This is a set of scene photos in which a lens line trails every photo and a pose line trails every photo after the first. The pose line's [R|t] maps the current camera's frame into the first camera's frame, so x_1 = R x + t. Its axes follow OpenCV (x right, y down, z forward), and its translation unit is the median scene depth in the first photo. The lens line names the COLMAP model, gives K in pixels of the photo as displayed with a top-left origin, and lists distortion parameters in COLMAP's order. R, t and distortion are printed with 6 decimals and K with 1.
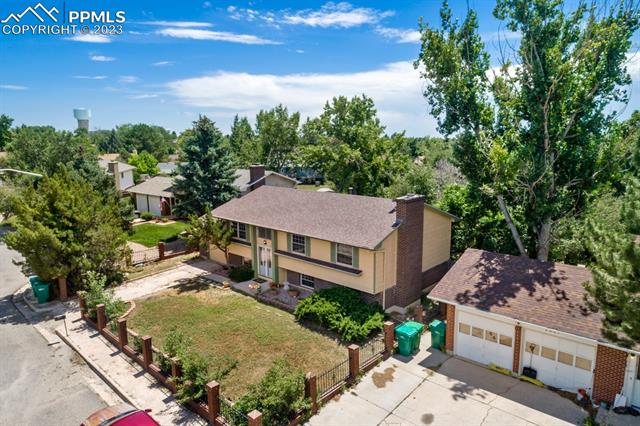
lens RADIAL K [[442.3, 0, 319.9], [0, 442.3, 213.1], [0, 0, 1]] dist [-0.005694, 0.002875]
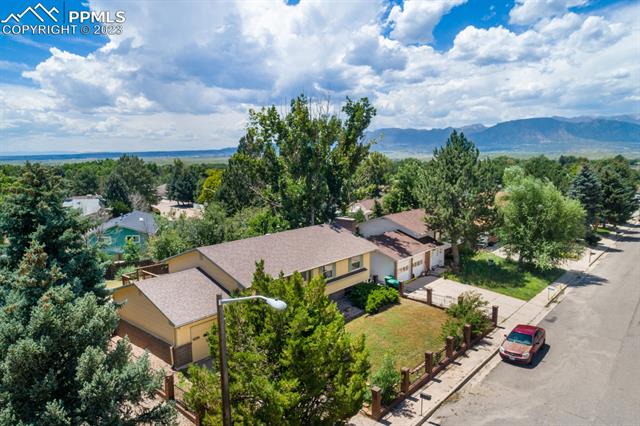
lens RADIAL K [[442.3, 0, 321.1], [0, 442.3, 210.0], [0, 0, 1]] dist [-0.005694, 0.002875]
pose [[-0.058575, -0.117680, 0.991323, -1.603512], [0.167482, 0.977794, 0.125970, -0.330469], [-0.984133, 0.173408, -0.037565, 1.312181]]
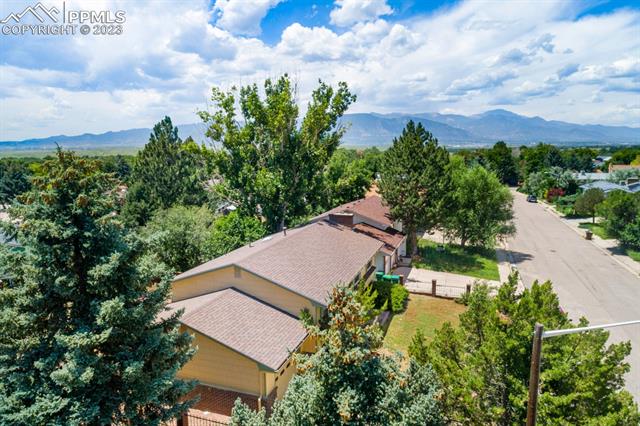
lens RADIAL K [[442.3, 0, 316.1], [0, 442.3, 212.1], [0, 0, 1]] dist [-0.005694, 0.002875]
pose [[-0.431566, -0.124053, 0.893511, -1.246940], [0.154553, 0.965685, 0.208723, -0.416173], [-0.888743, 0.228172, -0.397584, 1.890611]]
